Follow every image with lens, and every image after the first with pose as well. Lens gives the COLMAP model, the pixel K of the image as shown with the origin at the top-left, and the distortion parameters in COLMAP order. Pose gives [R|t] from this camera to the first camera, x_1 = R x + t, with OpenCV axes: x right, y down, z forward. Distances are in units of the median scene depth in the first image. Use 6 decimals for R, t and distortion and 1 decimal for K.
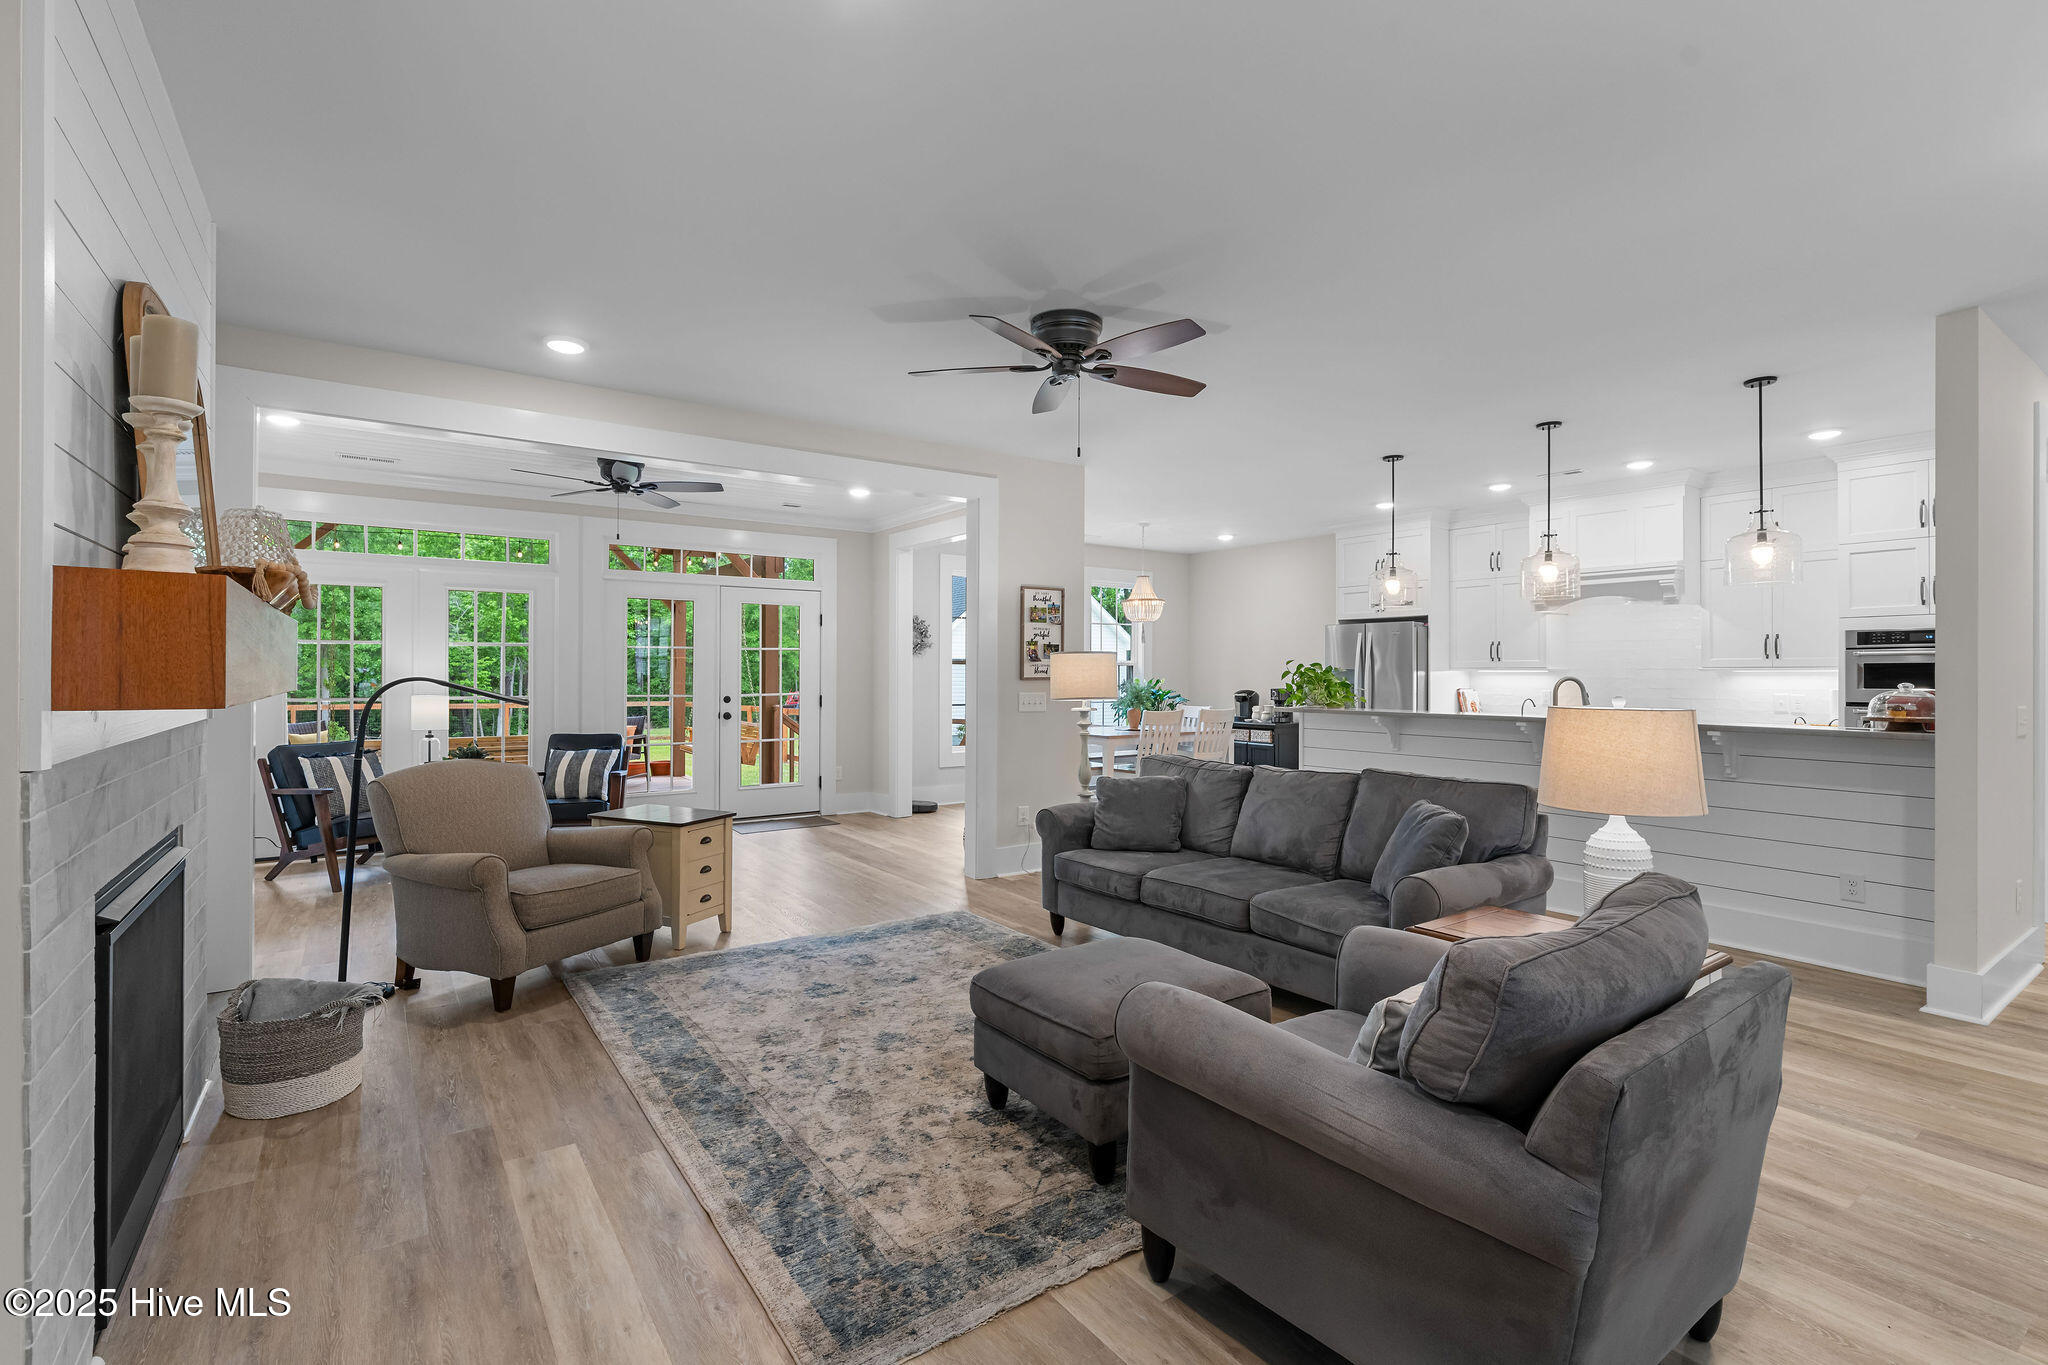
lens RADIAL K [[931.4, 0, 1029.4], [0, 931.4, 670.2], [0, 0, 1]] dist [-0.001990, 0.000232]
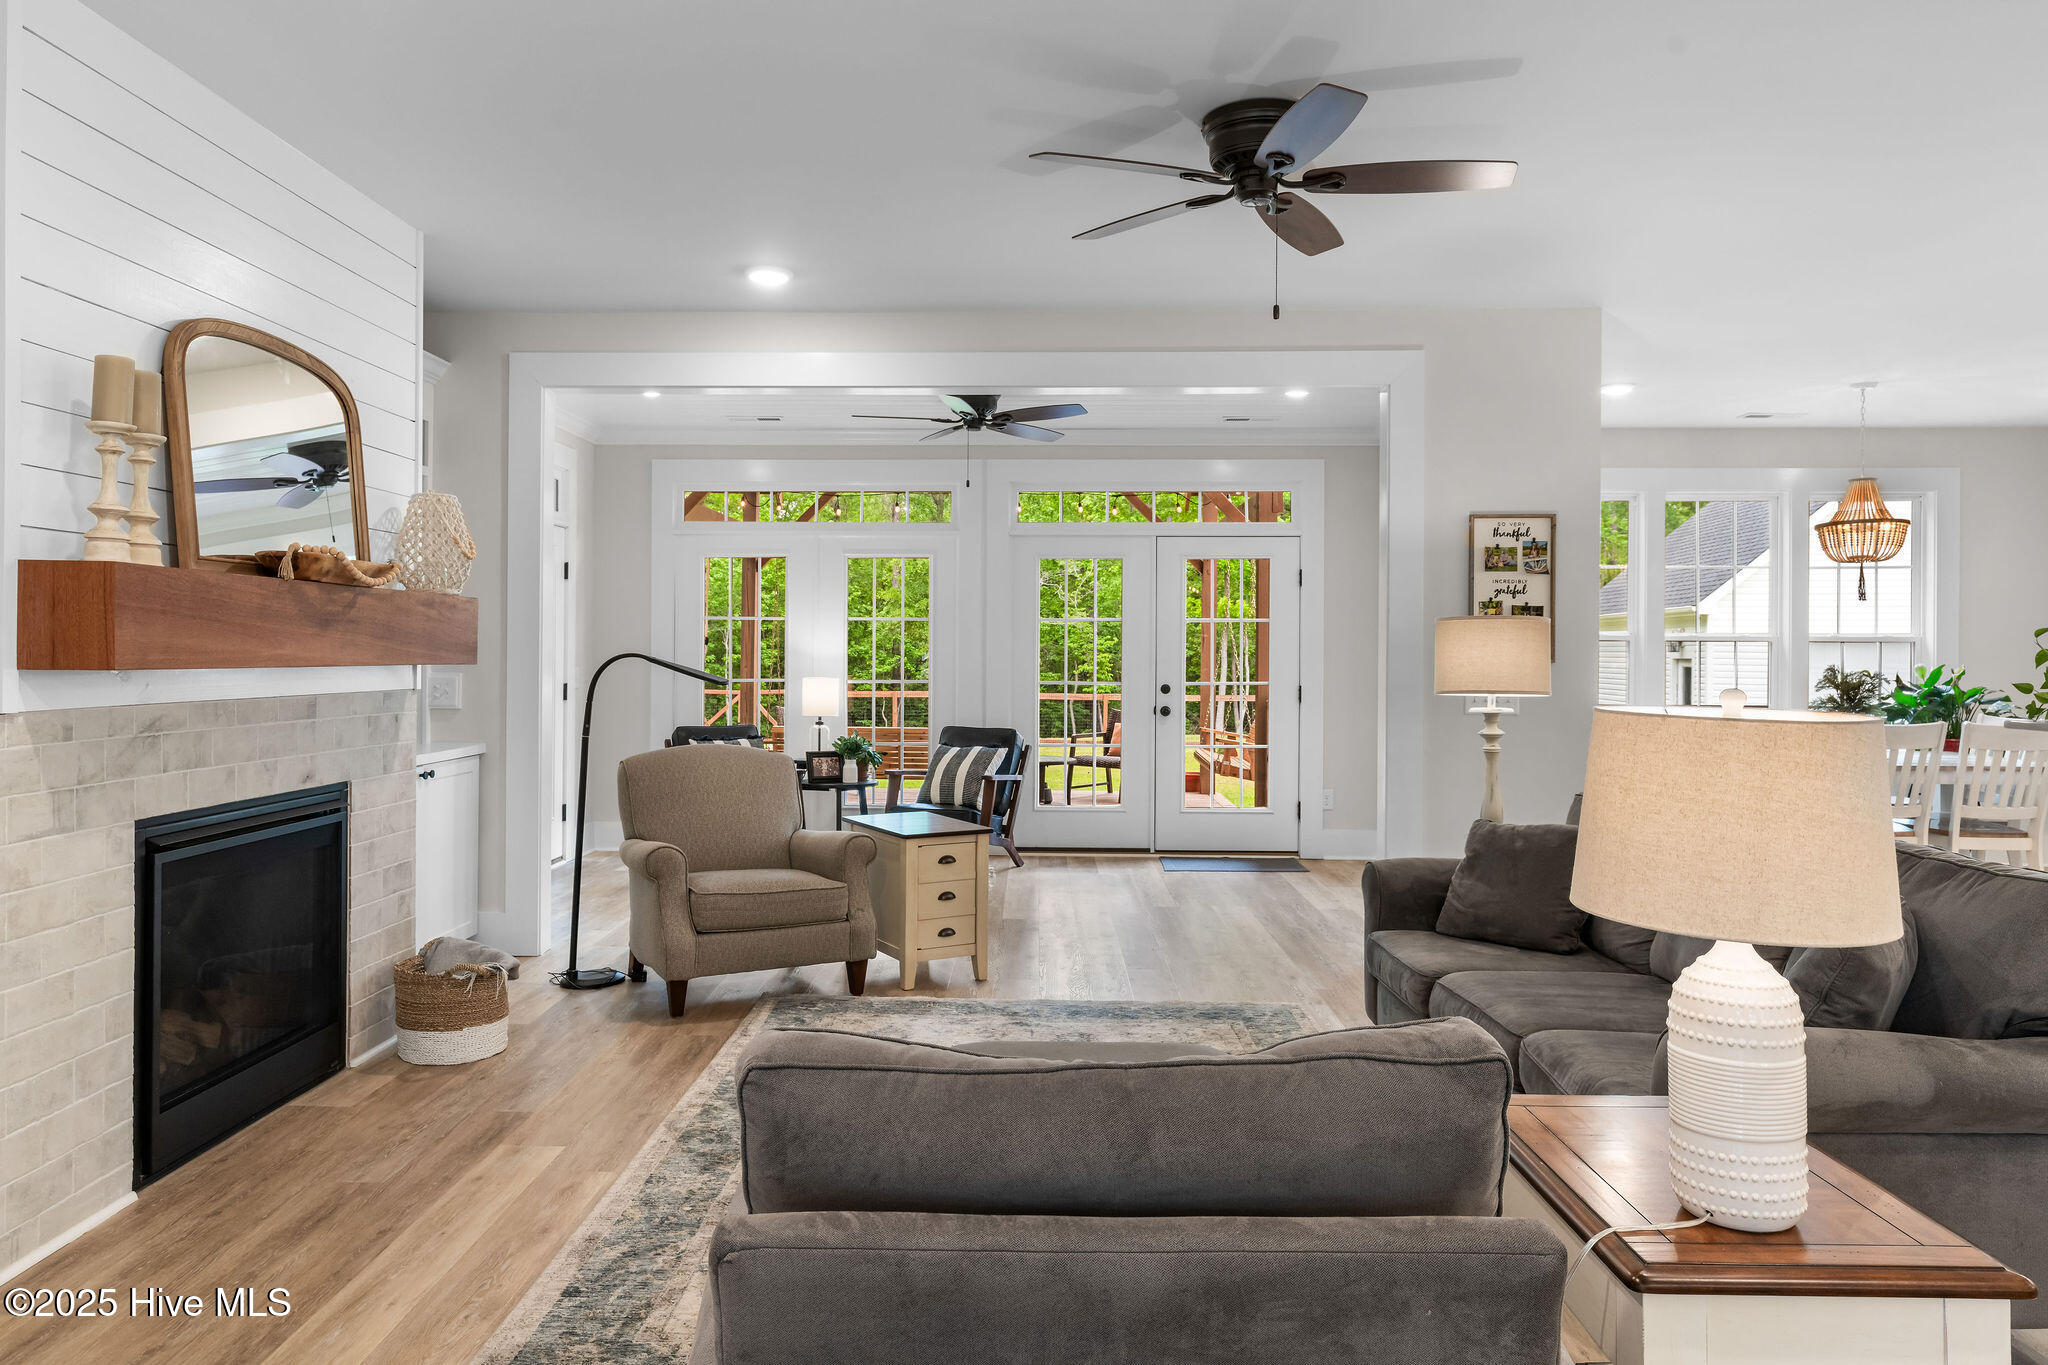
lens RADIAL K [[1359.7, 0, 989.1], [0, 1359.7, 647.4], [0, 0, 1]] dist [-0.000962, 0.003188]
pose [[0.793176, -0.000797, -0.608992, 0.294025], [-0.002248, 0.999988, -0.004236, 0.004236], [0.608989, 0.004730, 0.793165, 0.072807]]
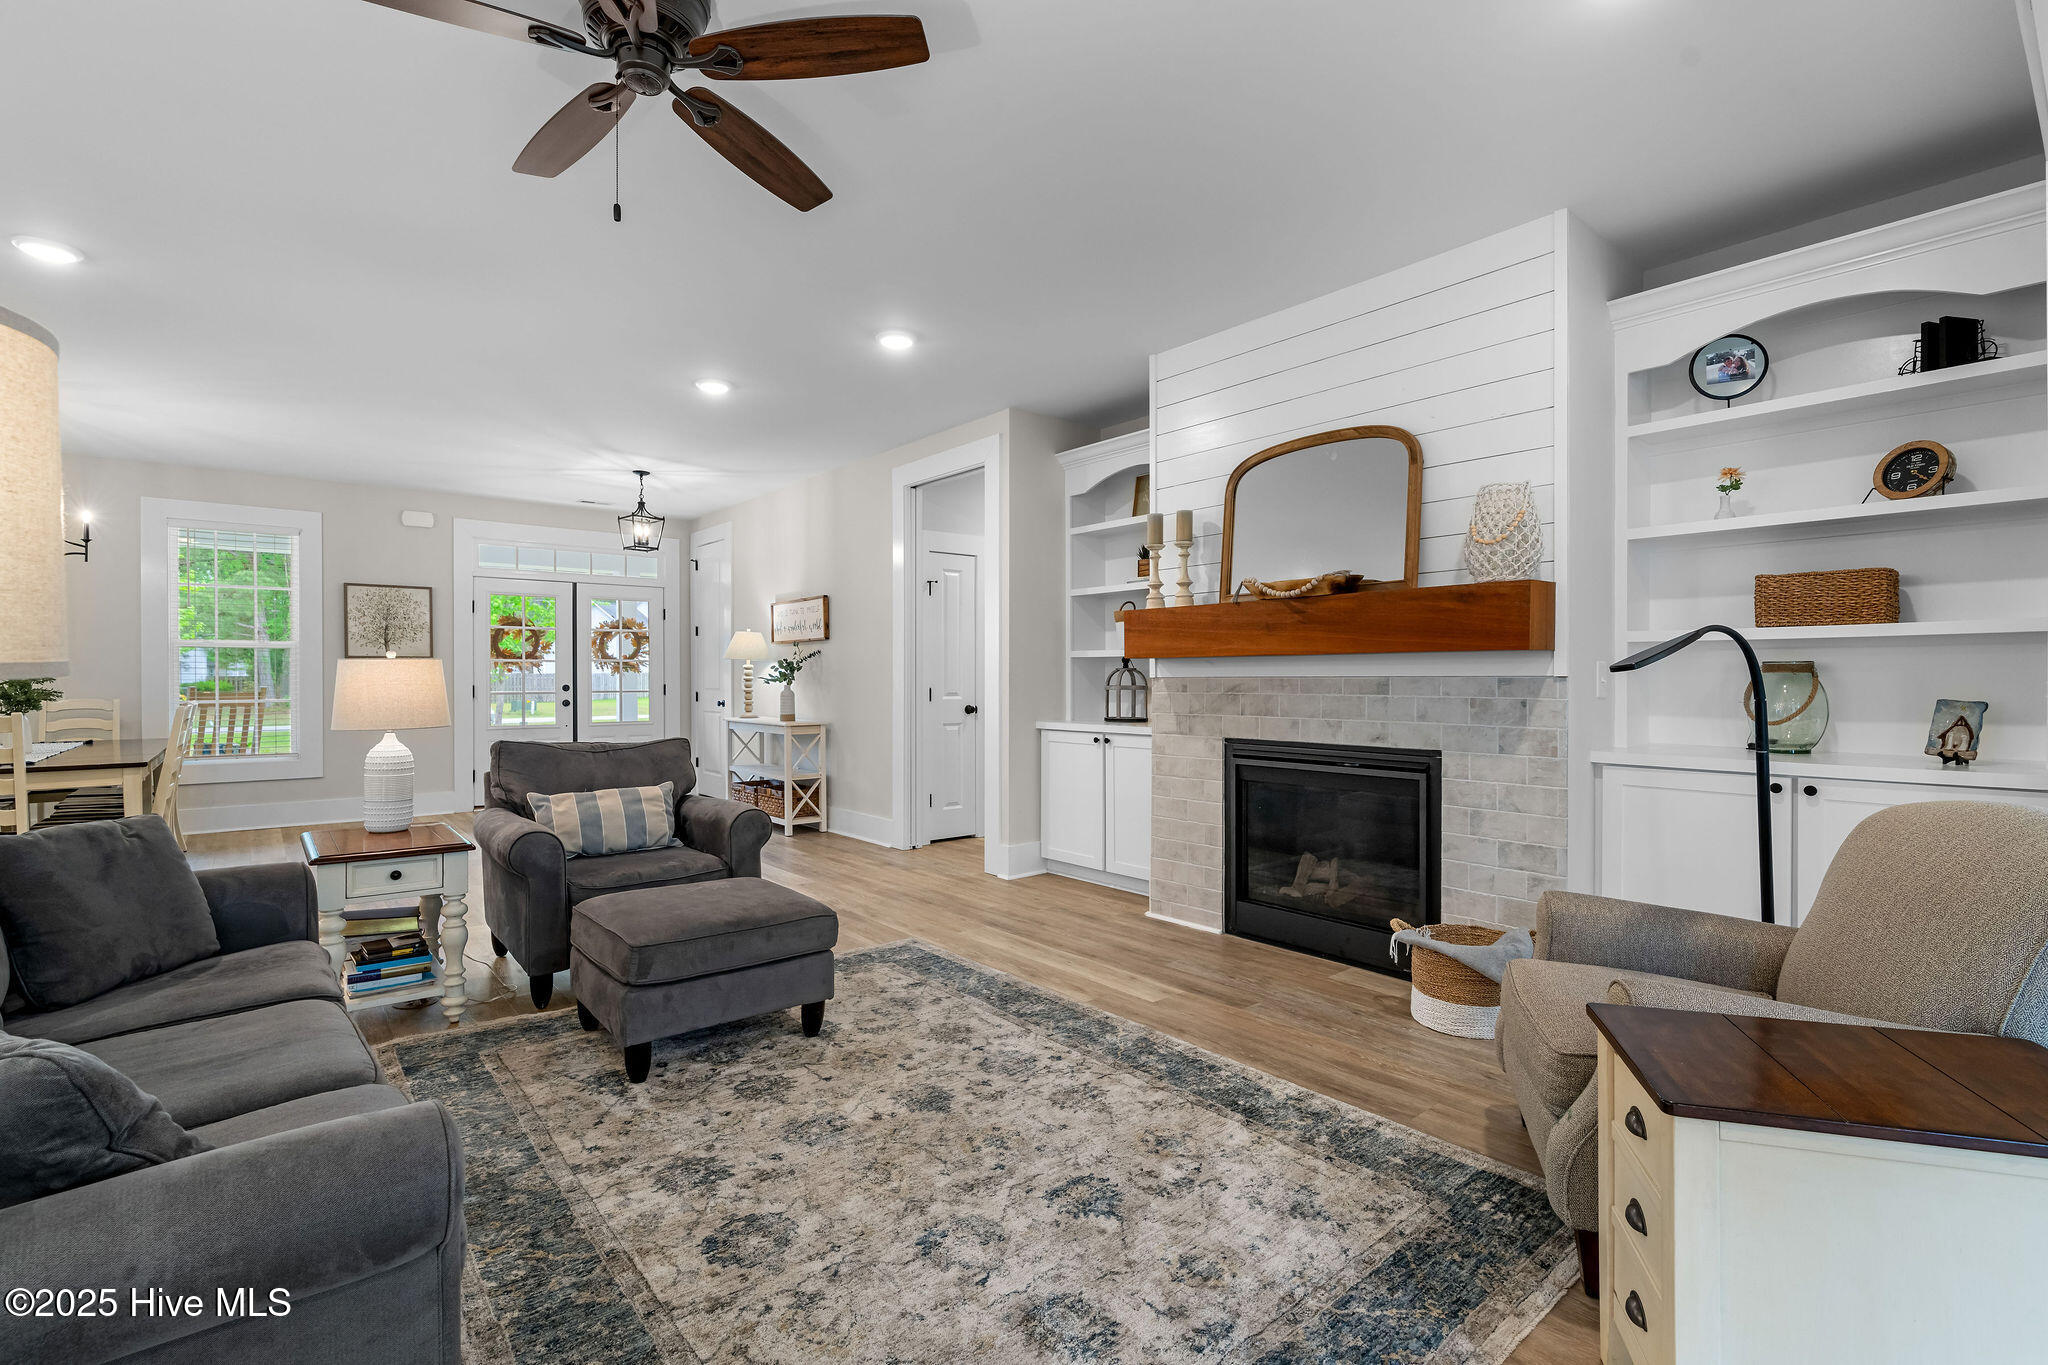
lens RADIAL K [[934.7, 0, 1026.7], [0, 934.7, 679.7], [0, 0, 1]] dist [-0.004146, 0.000092]
pose [[-0.997100, -0.001507, -0.076091, -0.092433], [-0.001314, 0.999996, -0.002587, 0.029026], [0.076094, -0.002480, -0.997098, 0.973257]]
